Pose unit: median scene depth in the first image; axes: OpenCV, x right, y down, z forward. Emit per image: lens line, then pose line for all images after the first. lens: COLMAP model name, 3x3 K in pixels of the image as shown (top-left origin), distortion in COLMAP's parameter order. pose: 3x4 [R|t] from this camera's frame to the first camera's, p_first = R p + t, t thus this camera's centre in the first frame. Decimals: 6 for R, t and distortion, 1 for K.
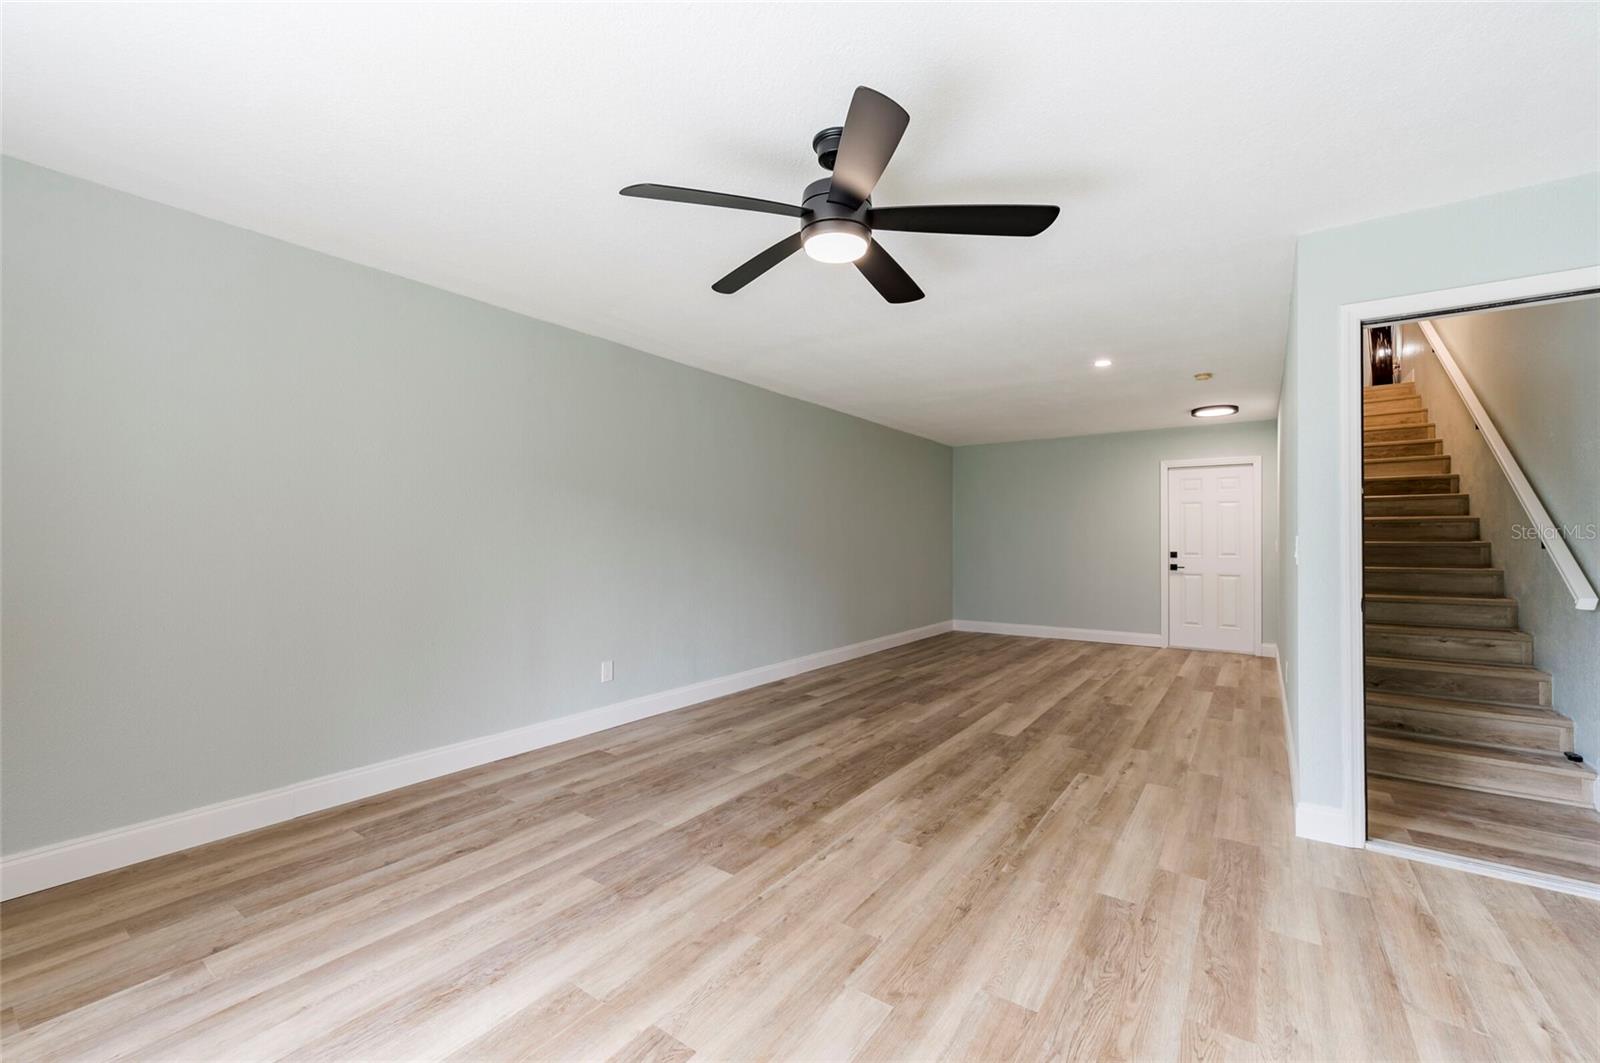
lens RADIAL K [[645.9, 0, 800.0], [0, 645.9, 531.5], [0, 0, 1]] dist [0.000000, -0.000202]
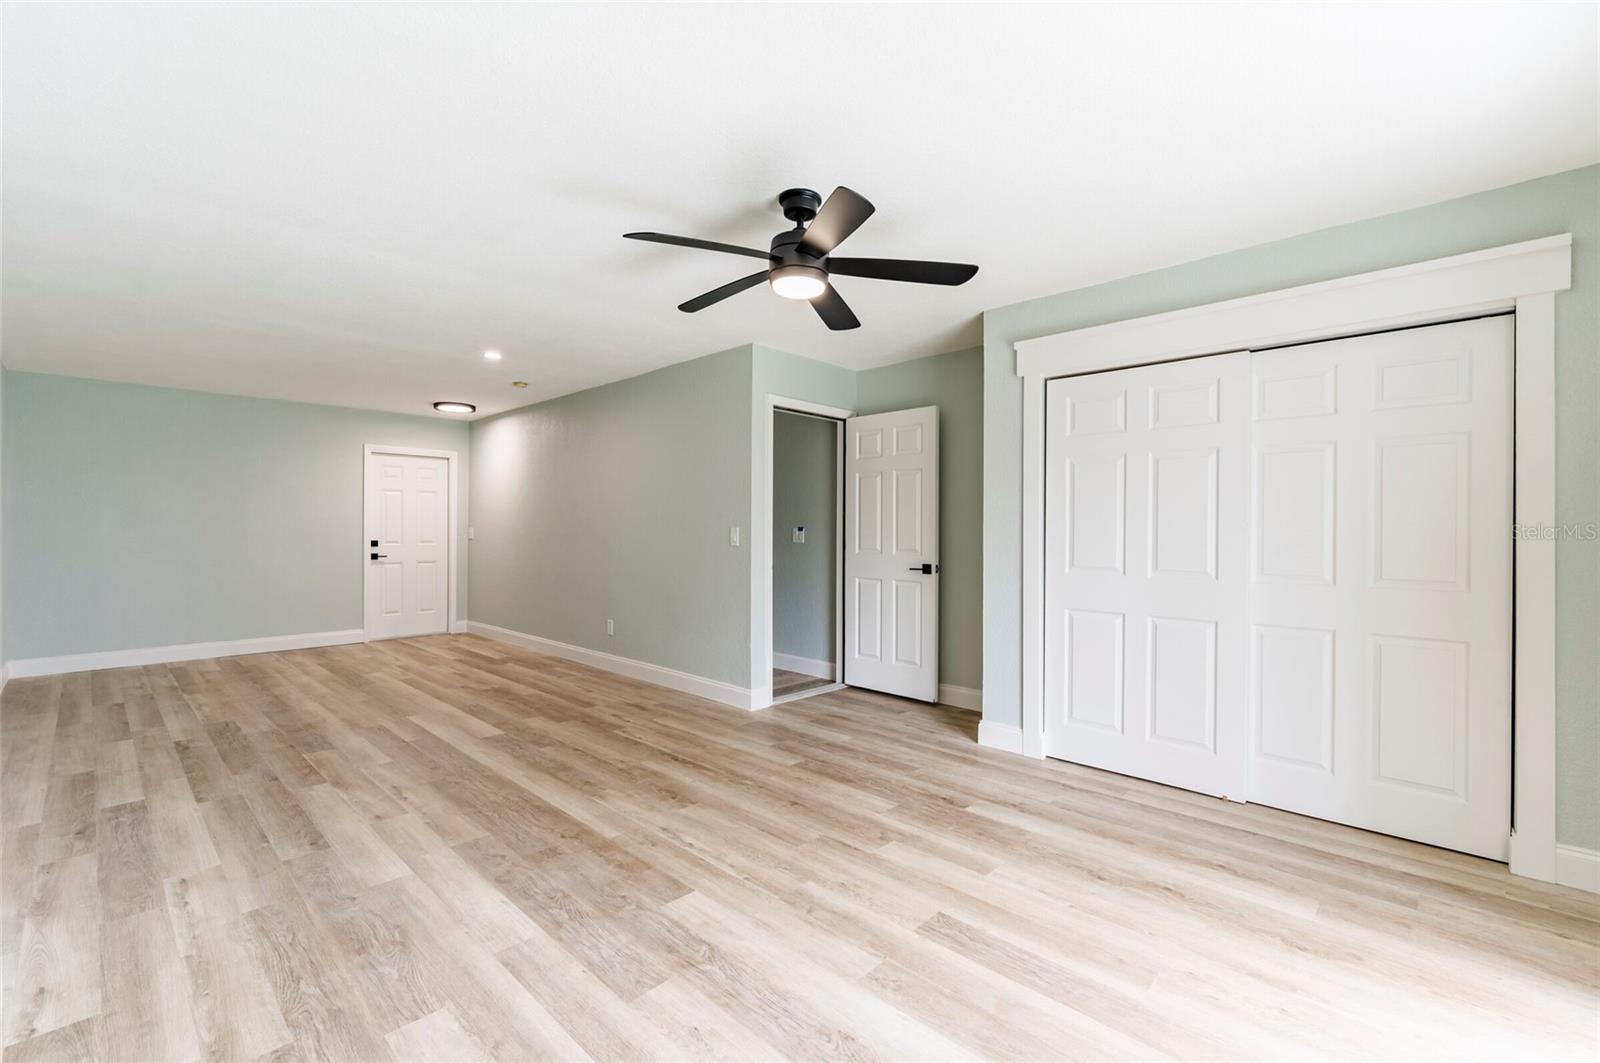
lens RADIAL K [[690.2, 0, 805.5], [0, 690.2, 530.9], [0, 0, 1]] dist [-0.001403, -0.000145]
pose [[0.144946, -0.003633, 0.989433, -0.813995], [-0.015072, 0.999869, 0.005880, 0.004557], [-0.989325, -0.015765, 0.144872, 0.542892]]
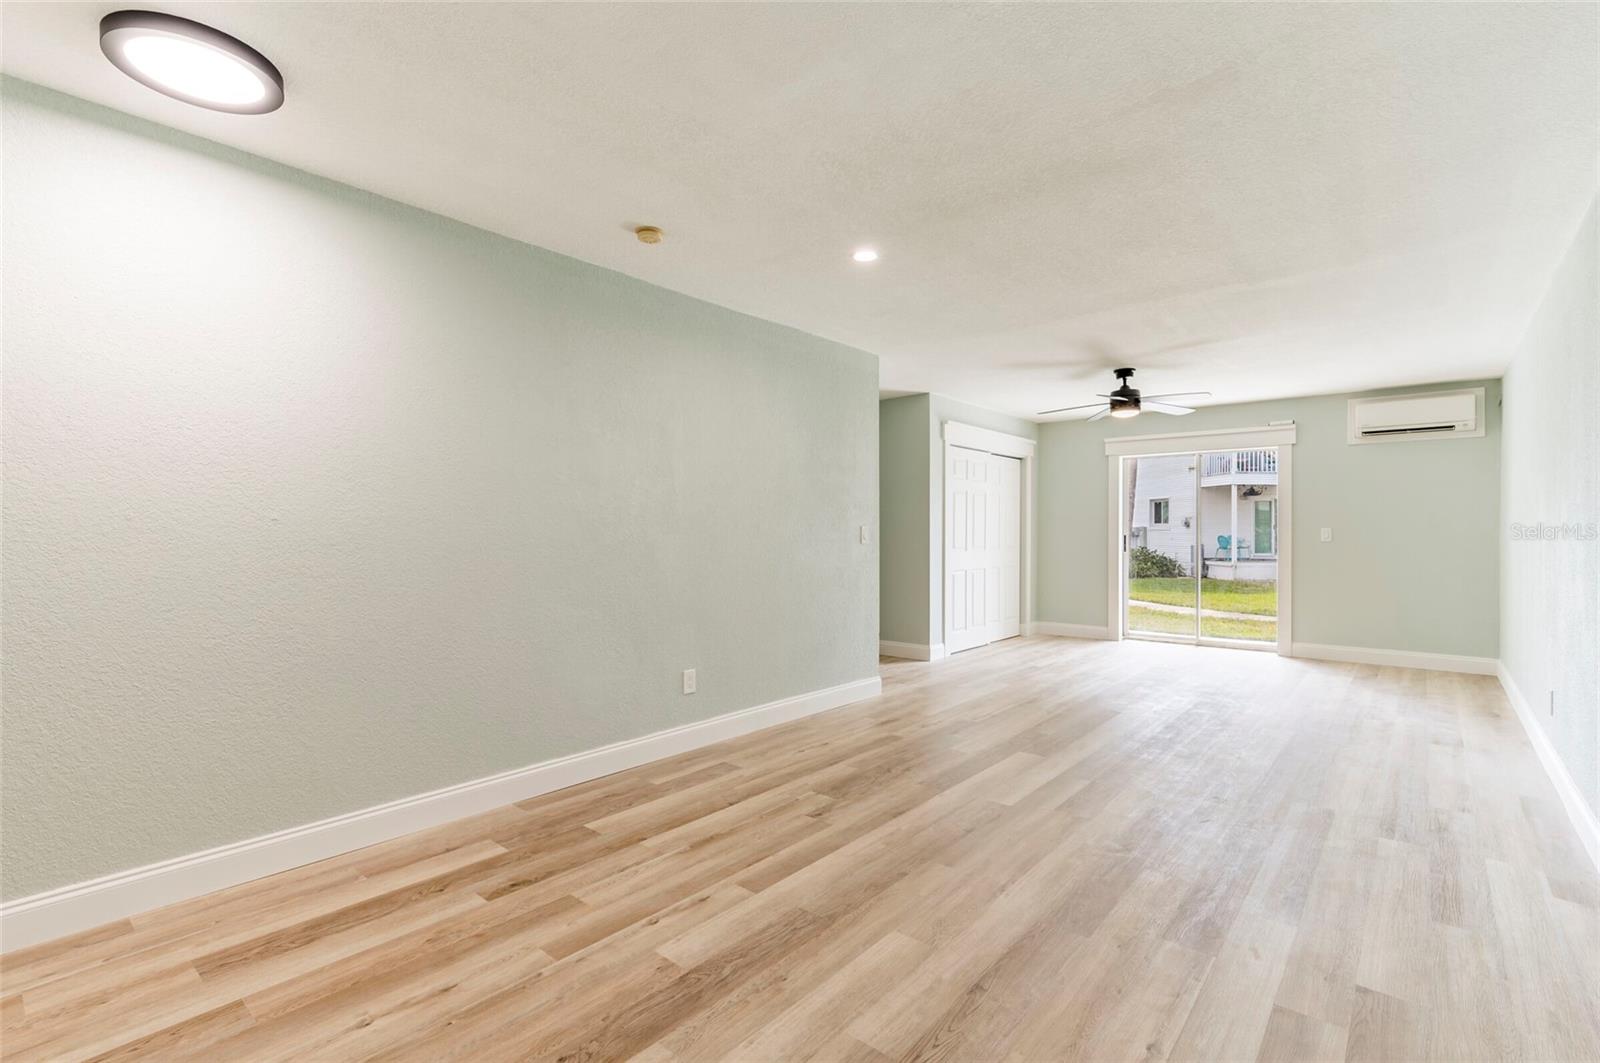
lens RADIAL K [[738.9, 0, 806.7], [0, 738.9, 531.1], [0, 0, 1]] dist [-0.000840, -0.000202]
pose [[-0.996961, -0.008308, 0.077463, 0.717193], [-0.009077, 0.999913, -0.009572, 0.038054], [-0.077377, -0.010246, -0.996949, 2.664287]]
